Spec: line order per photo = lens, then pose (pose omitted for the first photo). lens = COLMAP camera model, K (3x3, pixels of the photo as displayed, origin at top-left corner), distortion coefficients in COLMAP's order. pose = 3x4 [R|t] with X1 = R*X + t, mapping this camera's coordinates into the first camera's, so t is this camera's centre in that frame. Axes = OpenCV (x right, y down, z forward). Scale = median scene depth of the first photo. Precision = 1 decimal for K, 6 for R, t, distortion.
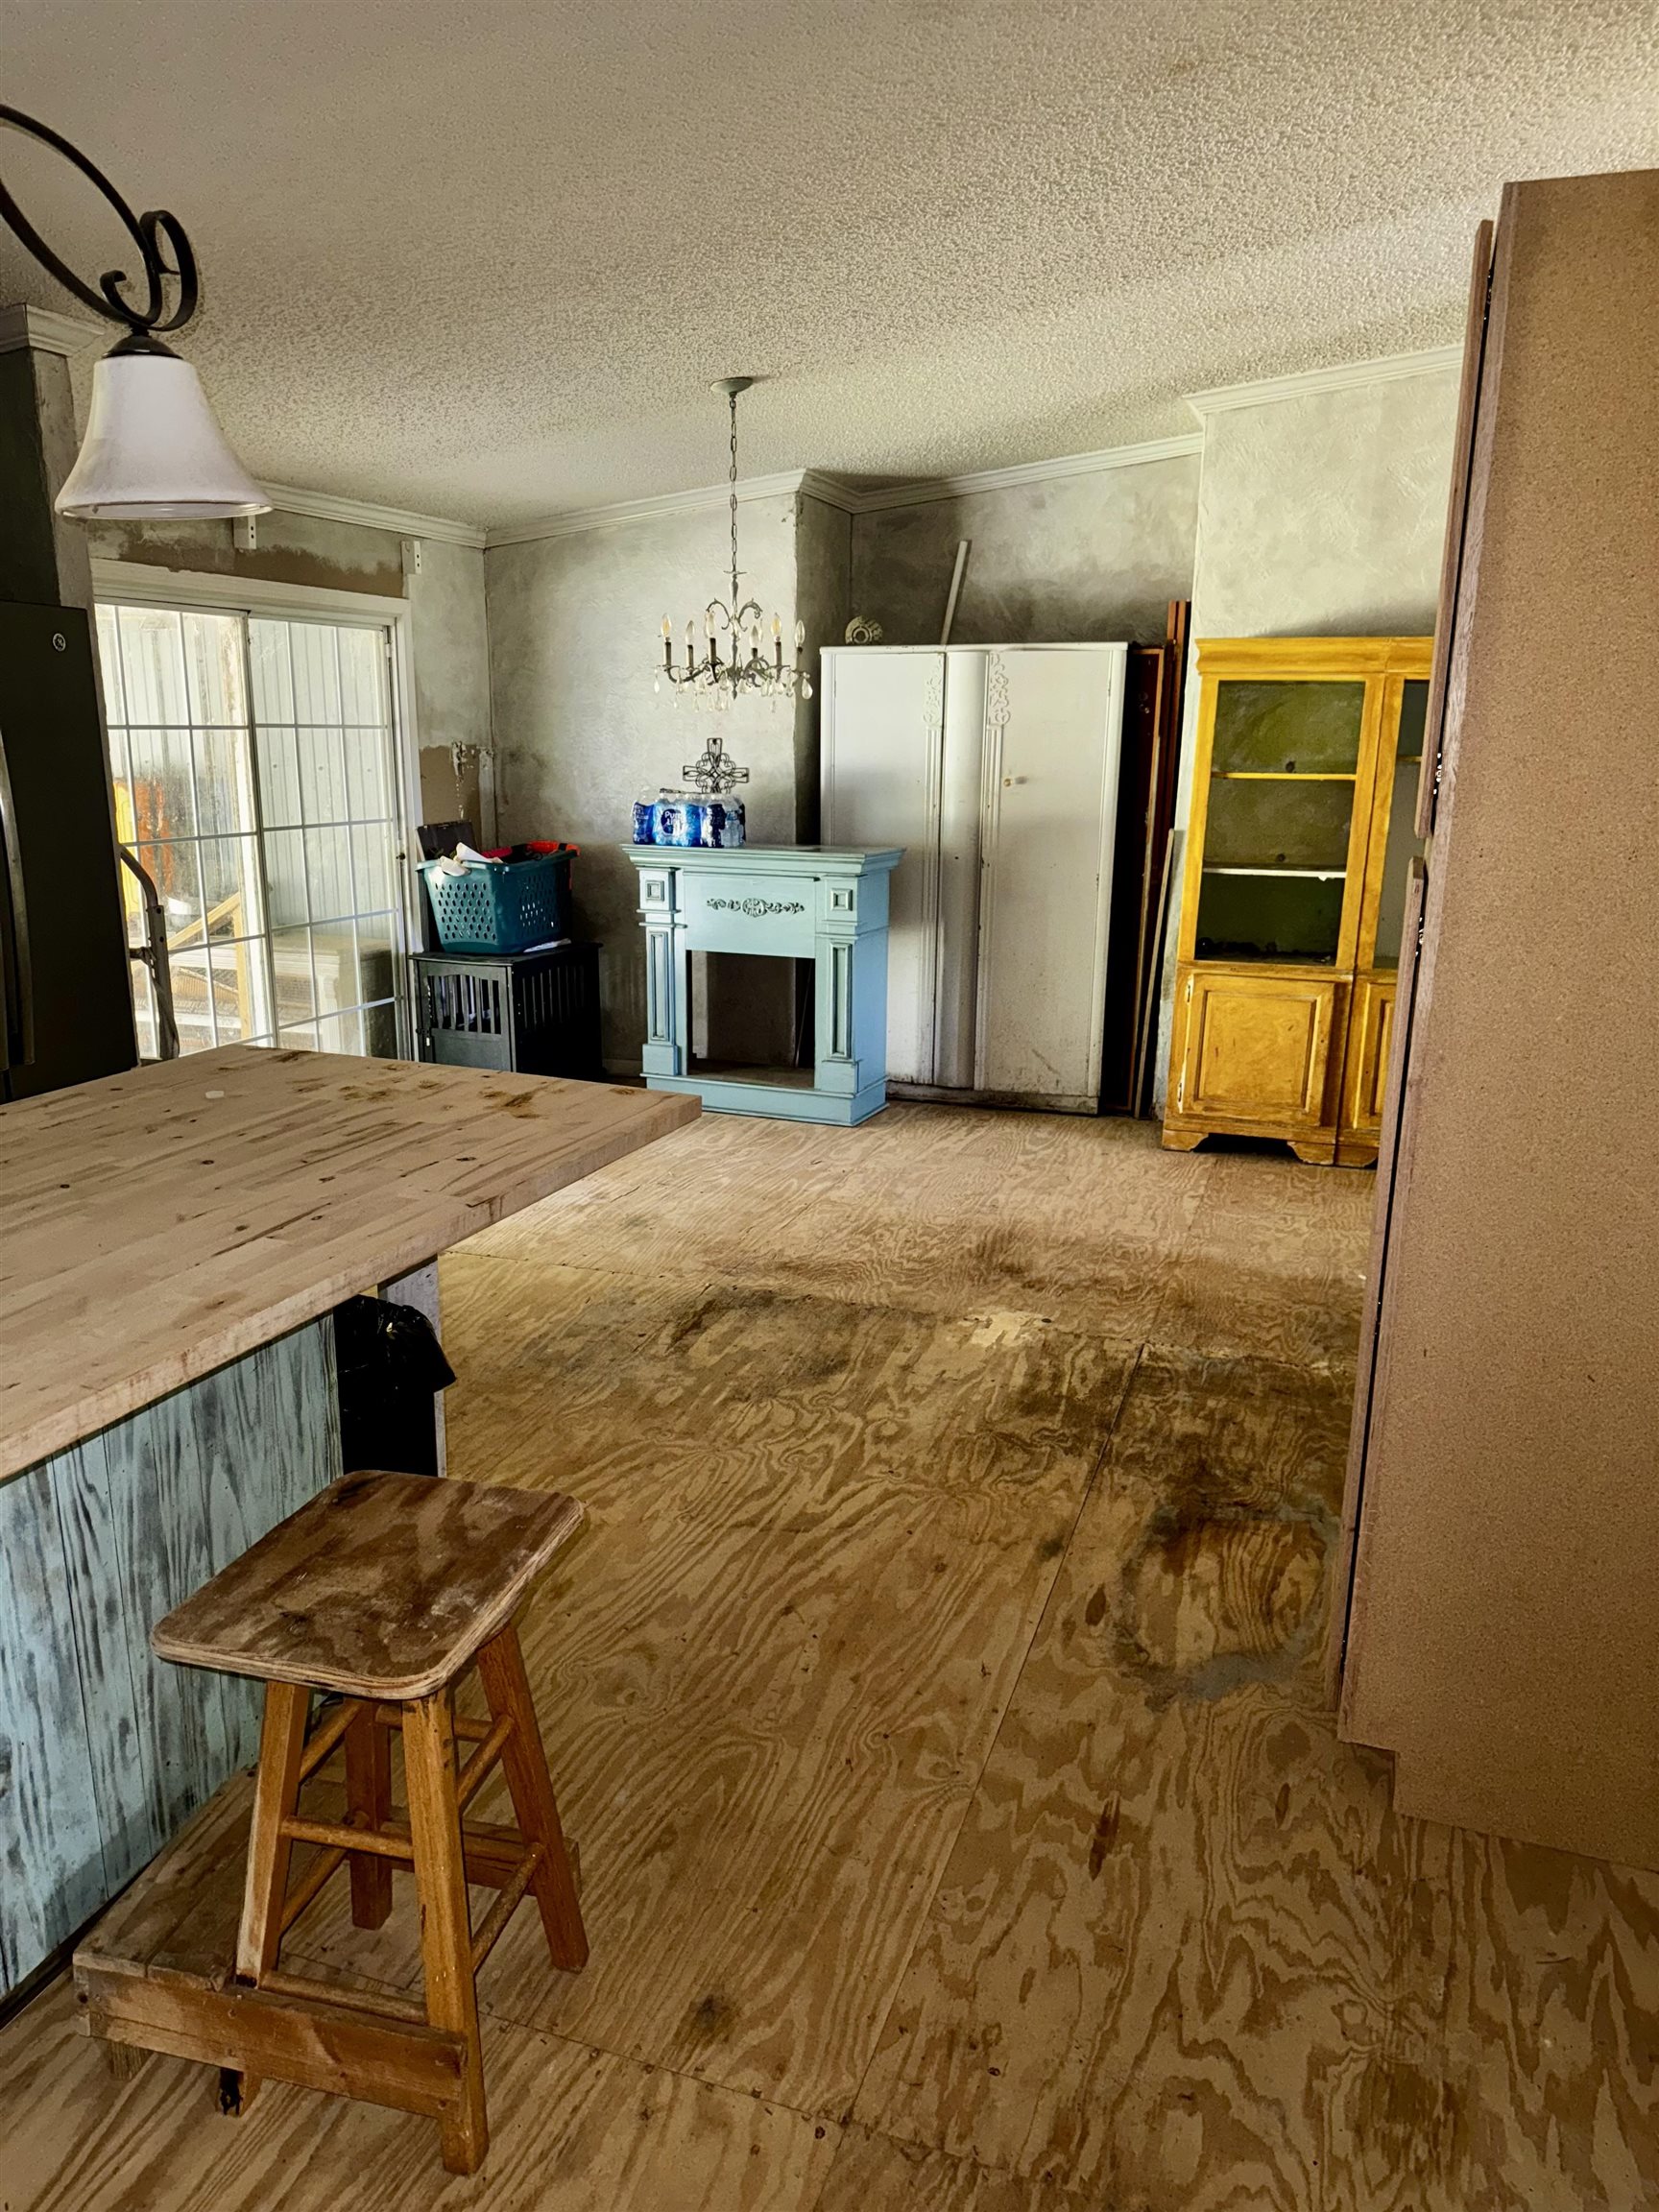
lens RADIAL K [[1576.3, 0, 818.6], [0, 1576.3, 1120.3], [0, 0, 1]] dist [0.074062, -0.109906]
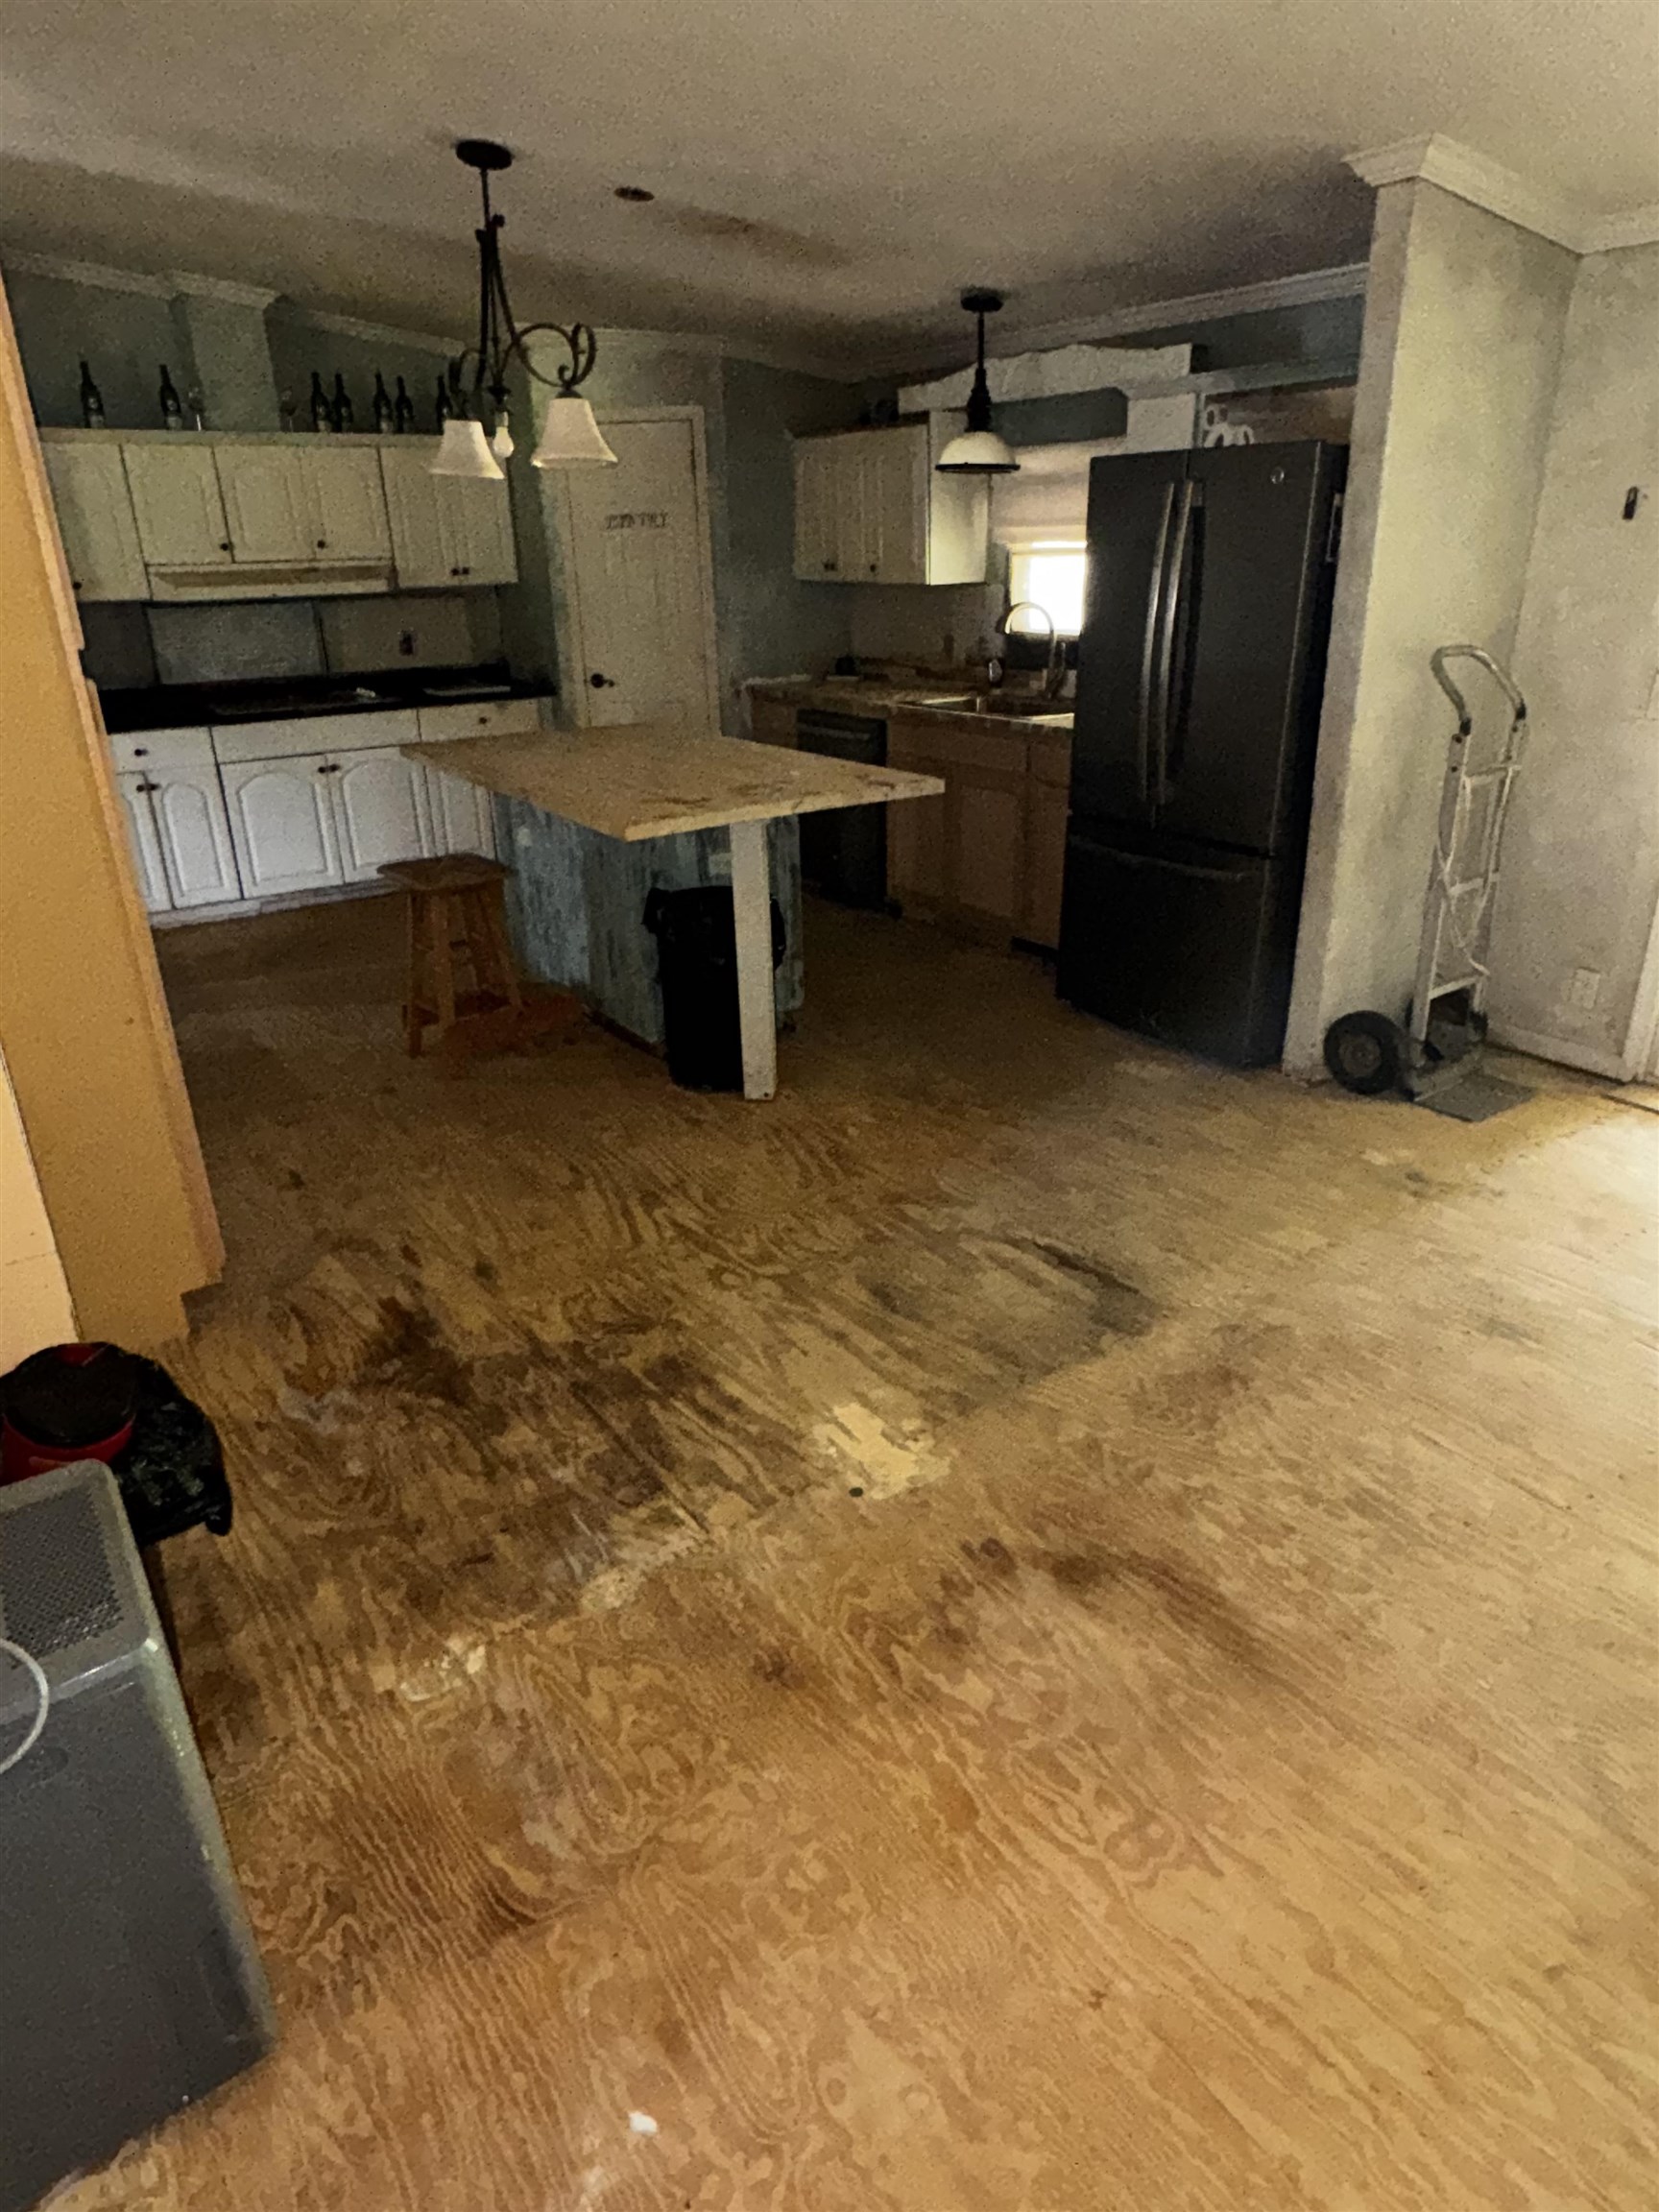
lens RADIAL K [[1342.2, 0, 829.5], [0, 1342.2, 1106.0], [0, 0, 1]] dist [-0.027856, -0.000824]
pose [[-0.593280, 0.318268, -0.739408, 0.523684], [-0.177684, 0.844094, 0.505898, -0.296957], [0.785141, 0.431521, -0.444233, 1.191561]]
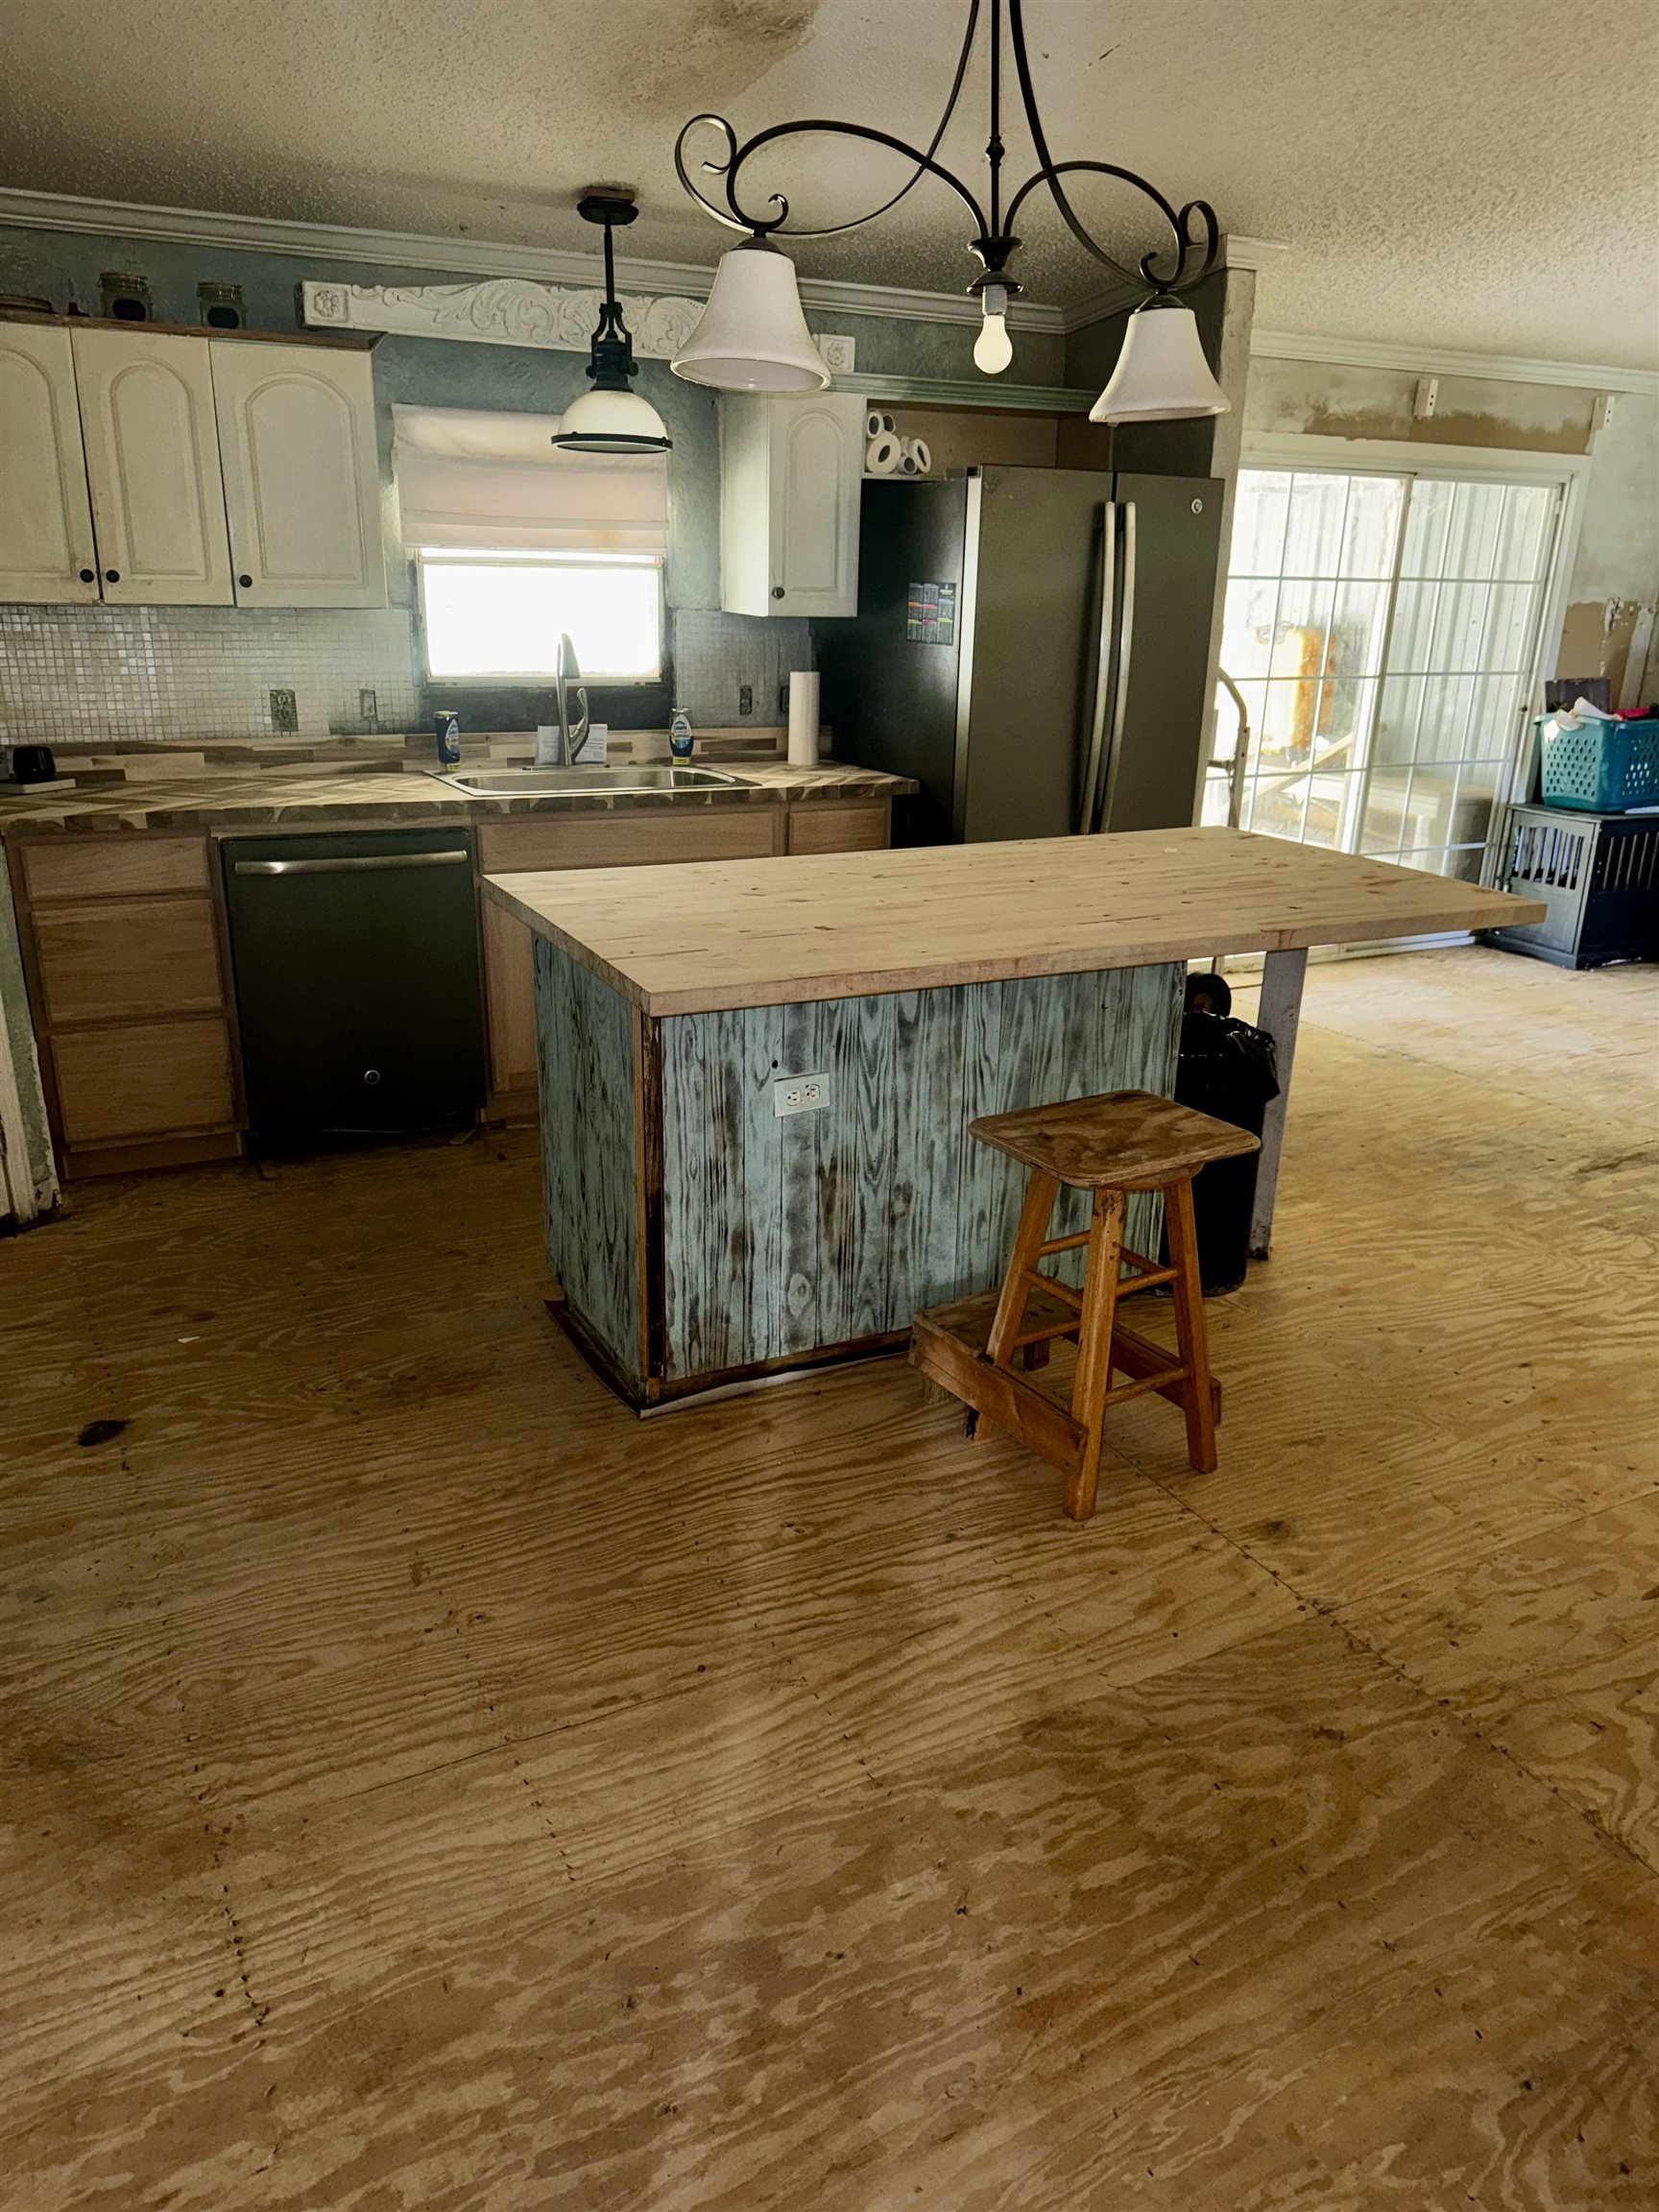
lens RADIAL K [[1576.3, 0, 818.6], [0, 1576.3, 1120.3], [0, 0, 1]] dist [0.074062, -0.109906]
pose [[0.729469, 0.236572, -0.641802, 0.211231], [-0.183638, 0.971573, 0.149407, 0.039053], [0.658903, 0.008871, 0.752176, -0.143512]]
